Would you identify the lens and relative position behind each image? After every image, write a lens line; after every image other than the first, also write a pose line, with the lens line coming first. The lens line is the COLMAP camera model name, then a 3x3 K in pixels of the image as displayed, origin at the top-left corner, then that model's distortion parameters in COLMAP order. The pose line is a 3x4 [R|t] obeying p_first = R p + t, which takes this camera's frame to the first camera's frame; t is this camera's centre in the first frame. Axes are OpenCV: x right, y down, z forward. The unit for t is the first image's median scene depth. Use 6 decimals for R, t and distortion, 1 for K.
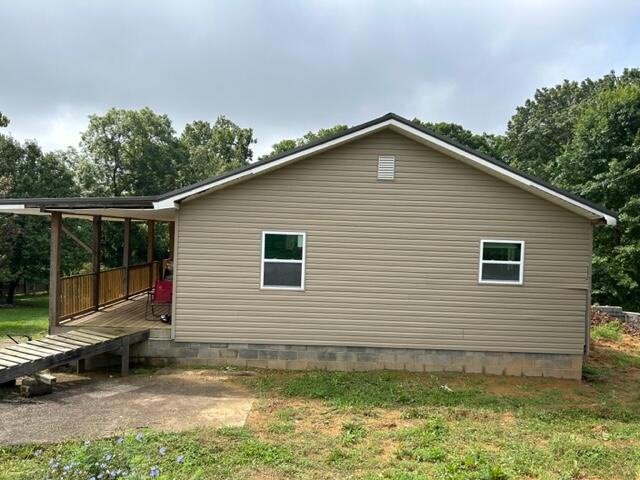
lens RADIAL K [[529.6, 0, 318.9], [0, 529.6, 241.5], [0, 0, 1]] dist [0.048049, -0.032192]
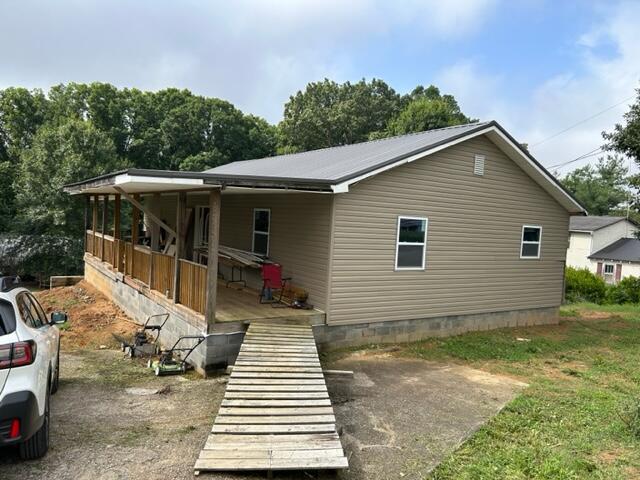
lens RADIAL K [[529.6, 0, 317.1], [0, 529.6, 242.8], [0, 0, 1]] dist [0.048049, -0.032192]
pose [[0.818126, -0.012220, 0.574909, -0.856986], [-0.019638, 0.998597, 0.049171, -0.015339], [-0.574703, -0.051518, 0.816739, 0.217376]]
